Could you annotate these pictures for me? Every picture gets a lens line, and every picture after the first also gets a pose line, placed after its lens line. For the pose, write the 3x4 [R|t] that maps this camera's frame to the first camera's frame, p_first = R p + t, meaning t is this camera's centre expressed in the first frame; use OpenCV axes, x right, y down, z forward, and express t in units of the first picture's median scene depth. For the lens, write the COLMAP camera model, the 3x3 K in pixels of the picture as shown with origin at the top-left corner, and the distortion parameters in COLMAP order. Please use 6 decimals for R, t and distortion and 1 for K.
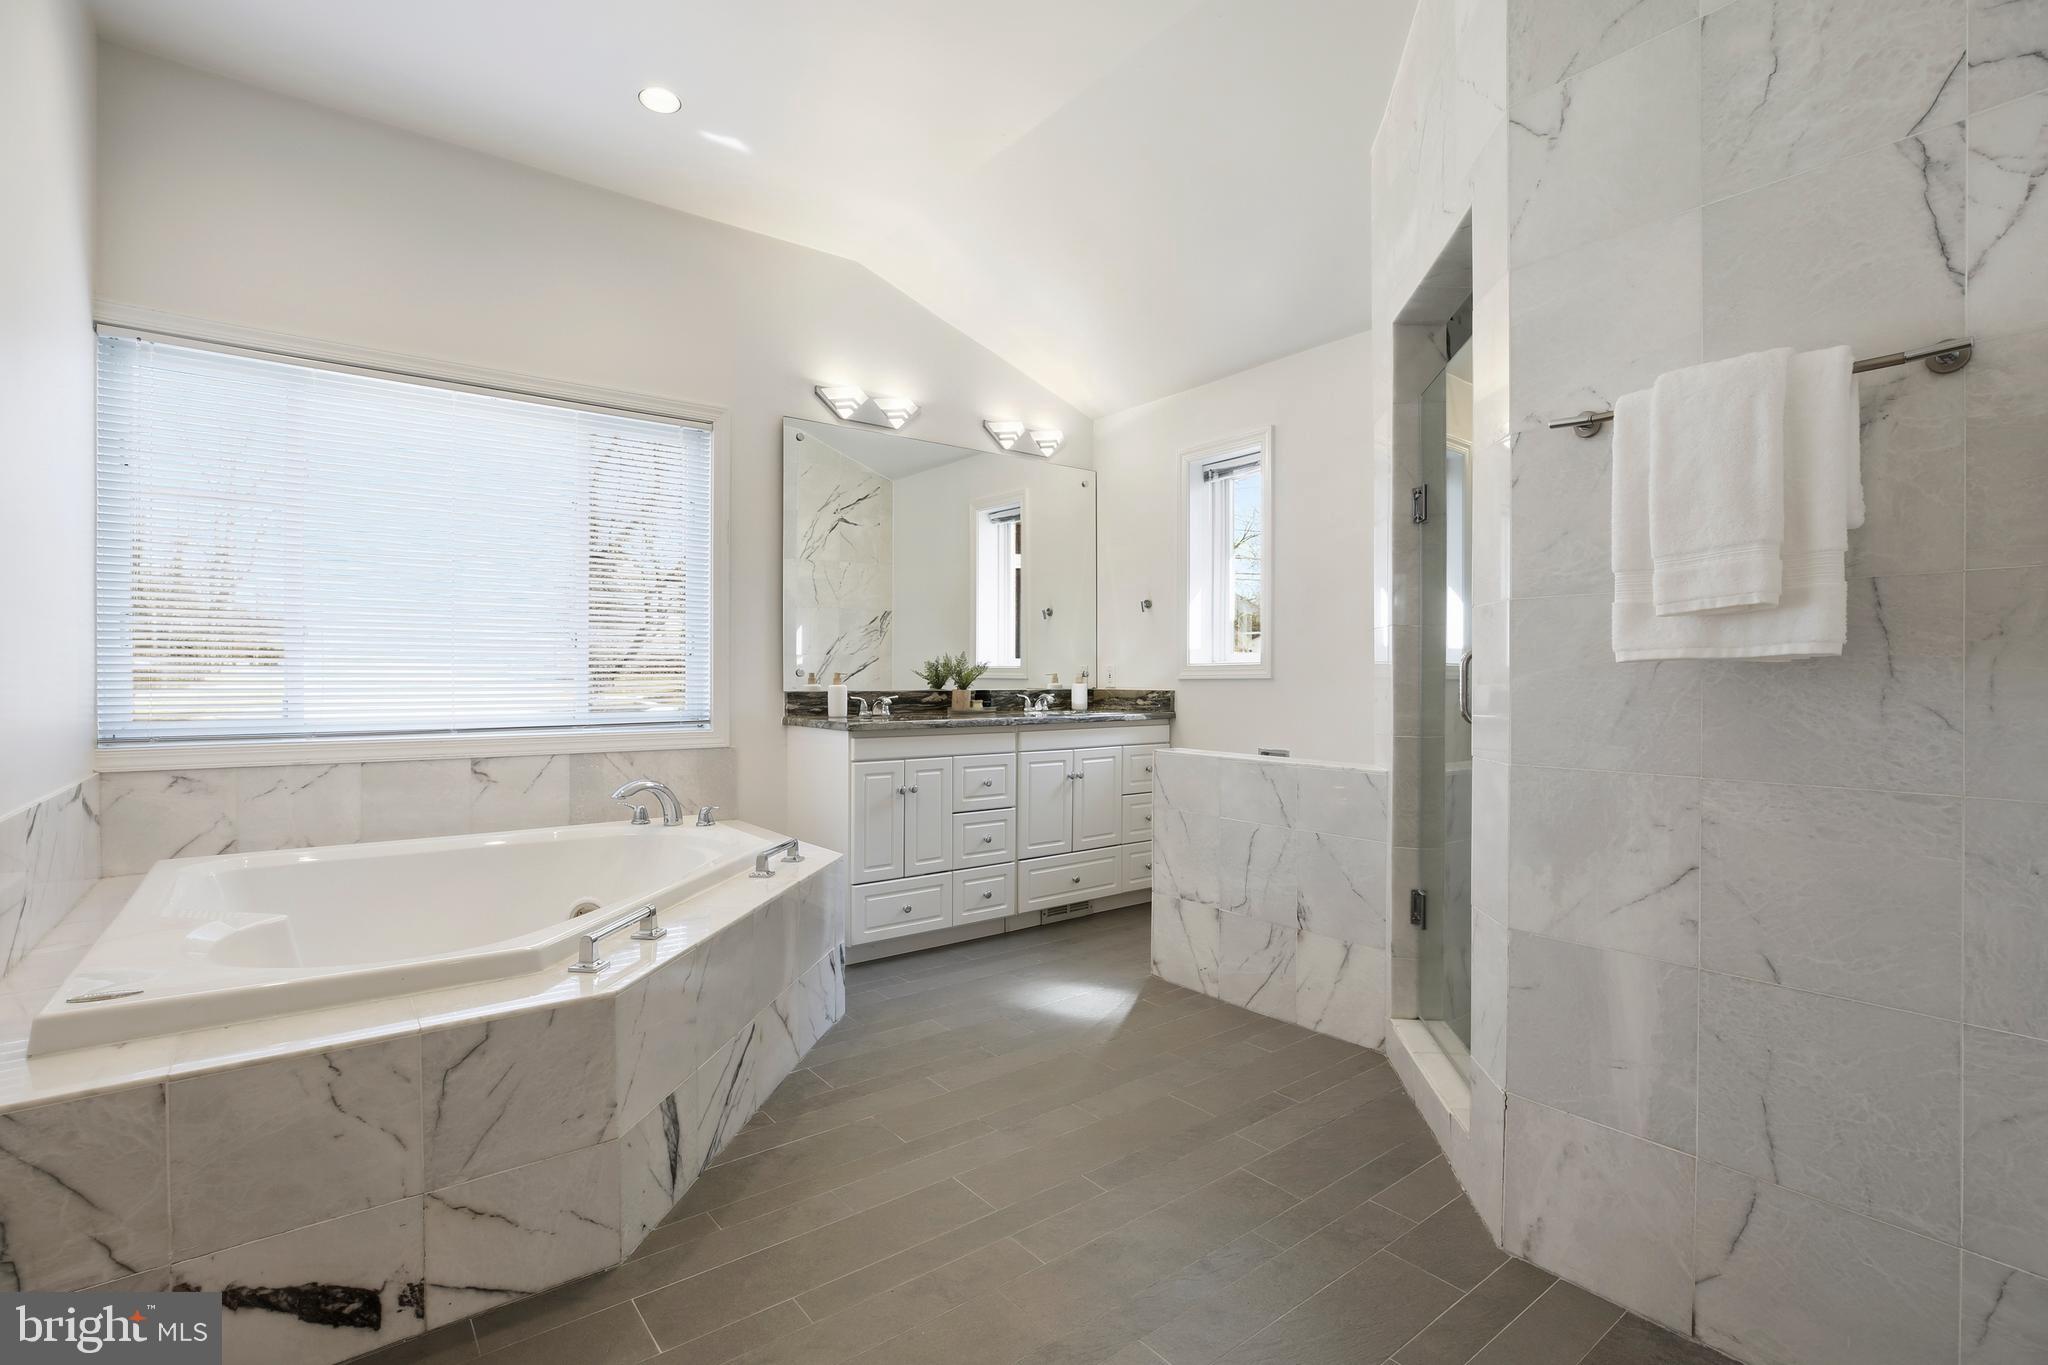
lens RADIAL K [[949.4, 0, 1022.6], [0, 949.4, 686.5], [0, 0, 1]] dist [-0.028509, 0.008843]
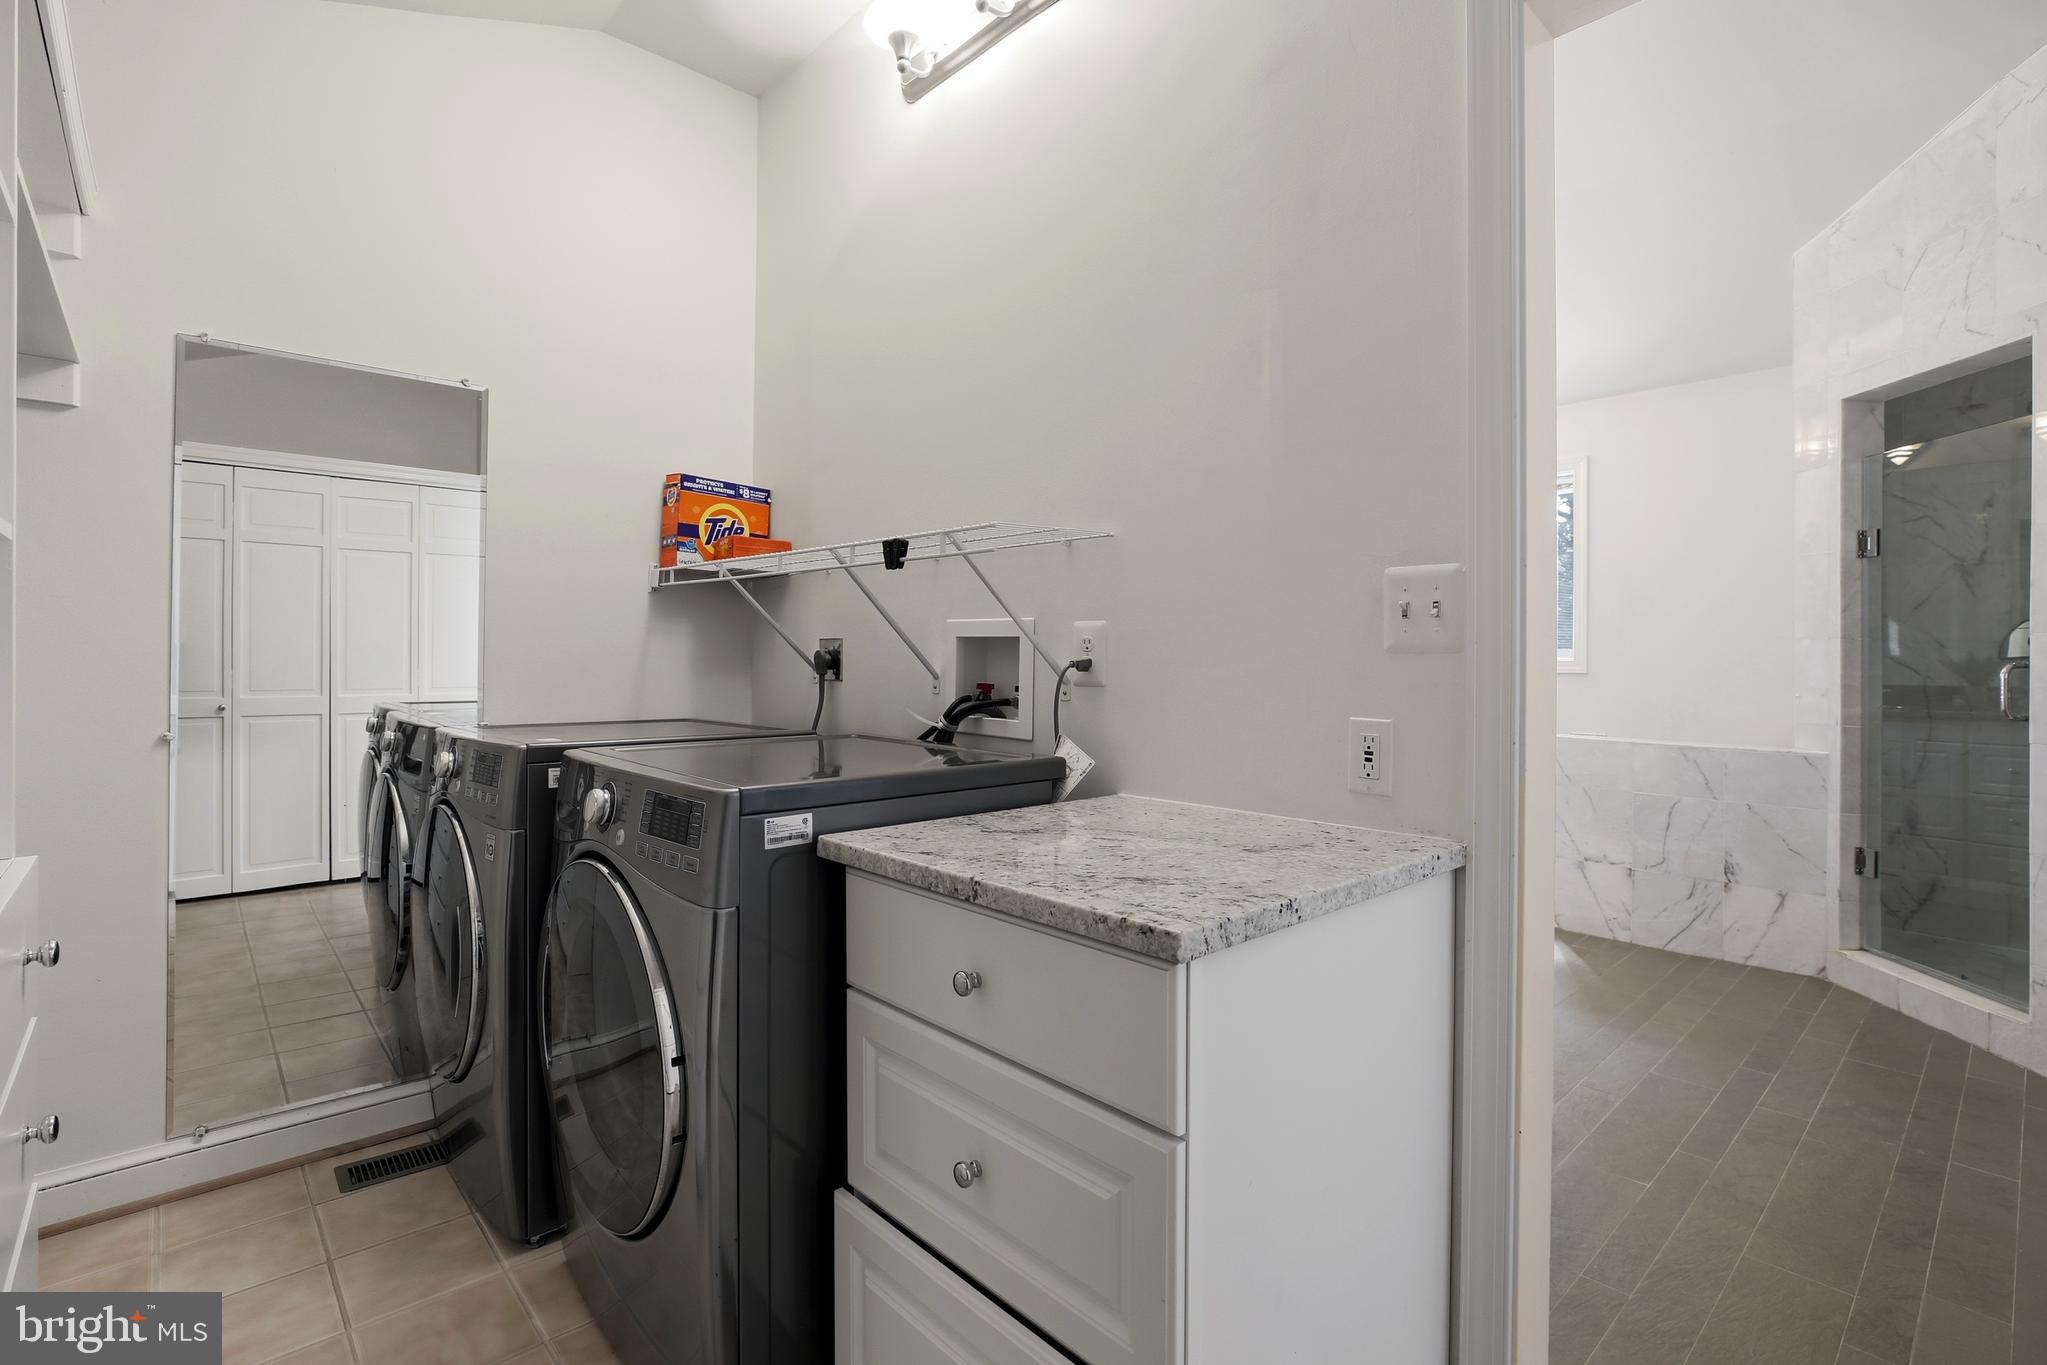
lens RADIAL K [[948.9, 0, 1023.2], [0, 948.9, 665.0], [0, 0, 1]] dist [-0.028509, 0.008843]
pose [[0.996104, 0.011147, 0.087475, -0.736144], [-0.010646, 0.999924, -0.006200, -0.008818], [-0.087537, 0.005245, 0.996147, -0.134623]]
